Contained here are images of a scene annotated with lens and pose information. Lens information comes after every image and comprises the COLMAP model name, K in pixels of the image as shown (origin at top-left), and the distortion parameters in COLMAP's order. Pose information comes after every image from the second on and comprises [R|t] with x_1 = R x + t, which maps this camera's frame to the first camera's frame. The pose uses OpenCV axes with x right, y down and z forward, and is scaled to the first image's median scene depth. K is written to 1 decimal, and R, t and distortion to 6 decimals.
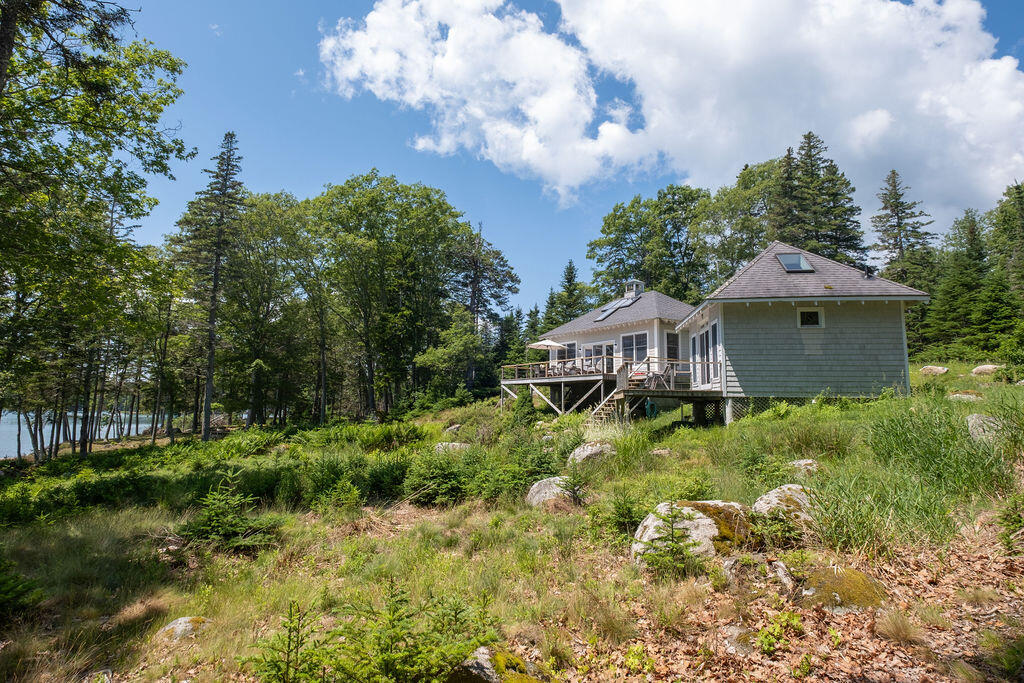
lens RADIAL K [[540.8, 0, 512.0], [0, 540.8, 341.5], [0, 0, 1]] dist [-0.001350, 0.000025]
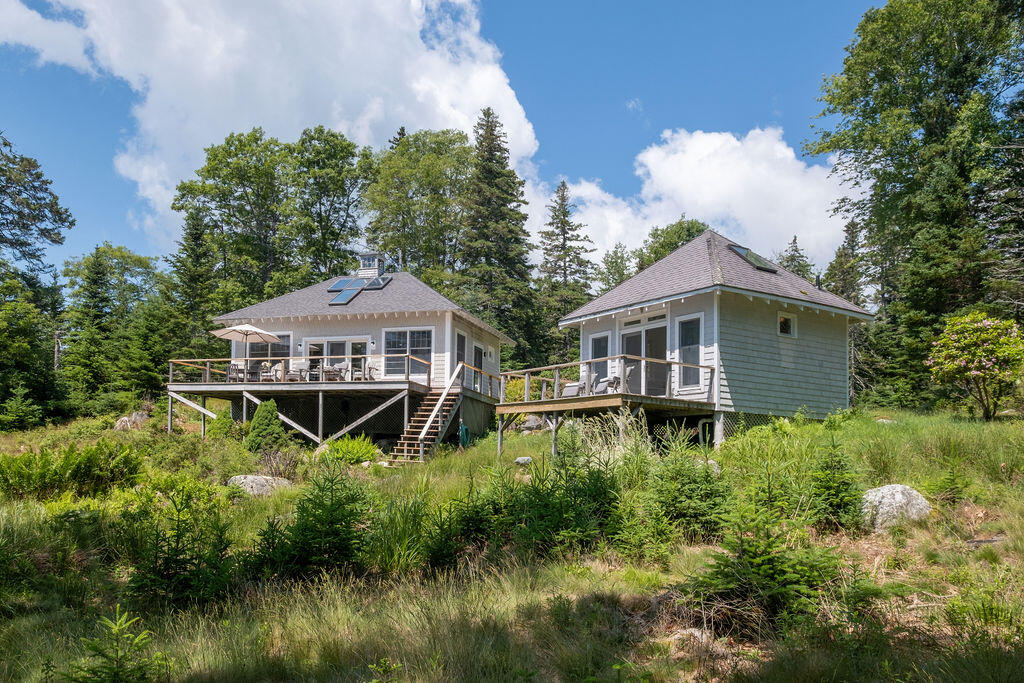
lens RADIAL K [[800.7, 0, 452.8], [0, 800.7, 343.4], [0, 0, 1]] dist [-0.006467, -0.000921]
pose [[0.786265, 0.109076, 0.608186, -0.340192], [-0.091908, 0.993991, -0.059450, 0.058014], [-0.611016, -0.009154, 0.791566, 0.160502]]
